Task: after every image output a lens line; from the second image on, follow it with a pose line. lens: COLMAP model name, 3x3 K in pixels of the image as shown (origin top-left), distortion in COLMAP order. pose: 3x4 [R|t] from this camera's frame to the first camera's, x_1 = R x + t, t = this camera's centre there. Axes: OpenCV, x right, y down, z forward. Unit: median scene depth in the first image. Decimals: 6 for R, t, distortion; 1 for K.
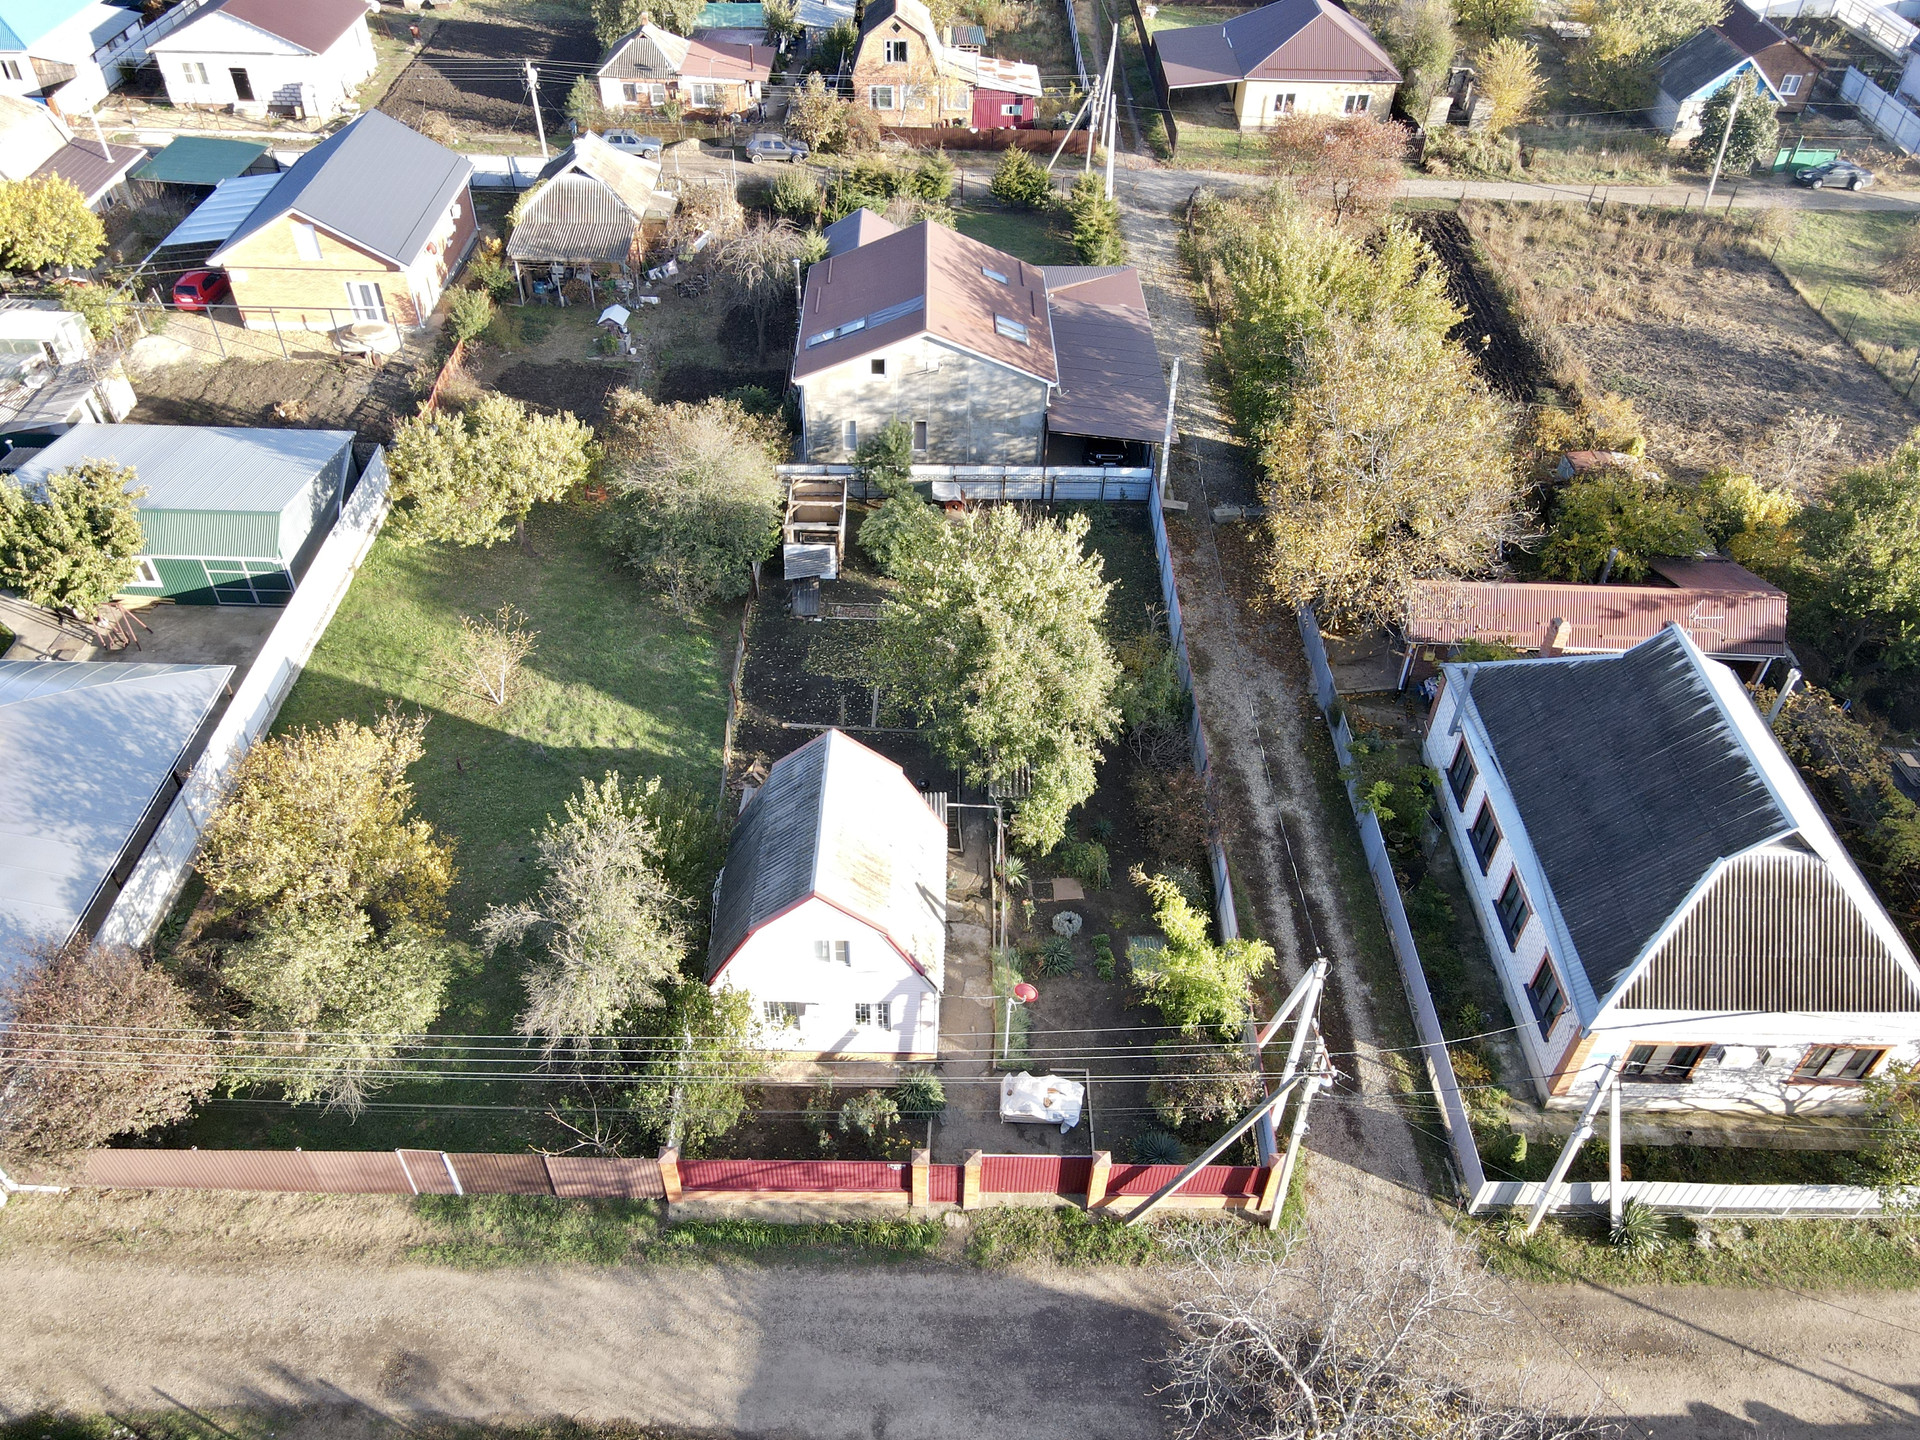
lens RADIAL K [[1416.3, 0, 963.8], [0, 1416.3, 713.5], [0, 0, 1]] dist [0.015175, 0.011219]
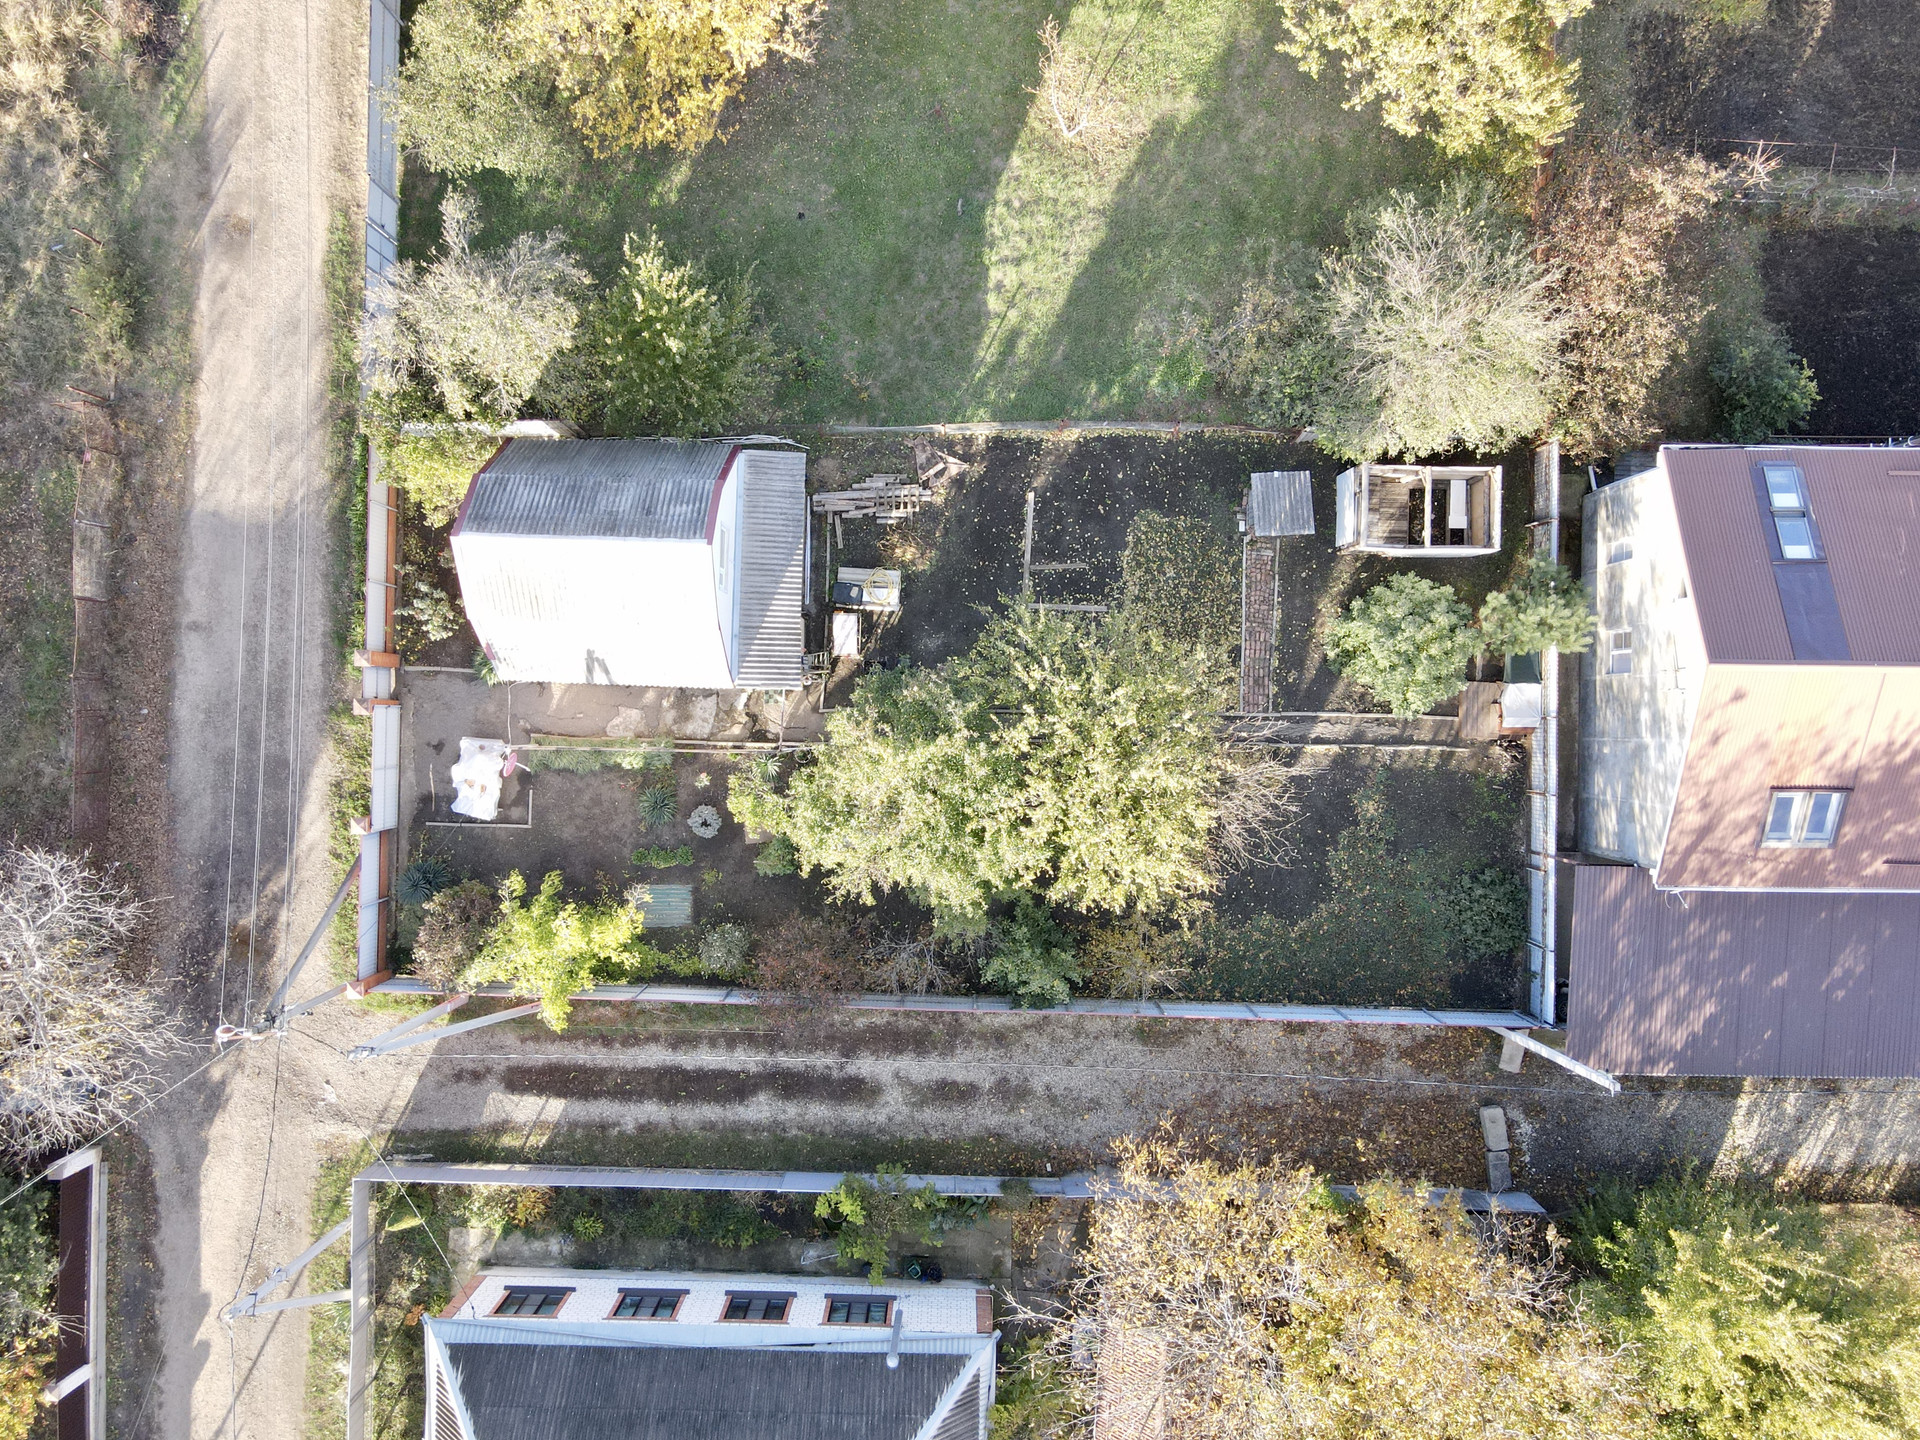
lens RADIAL K [[1416.3, 0, 963.8], [0, 1416.3, 713.5], [0, 0, 1]] dist [0.015175, 0.011219]
pose [[-0.027342, 0.999543, -0.012891, 0.009950], [-0.667075, -0.008640, 0.744941, -0.662727], [0.744489, 0.028967, 0.667006, 0.515465]]
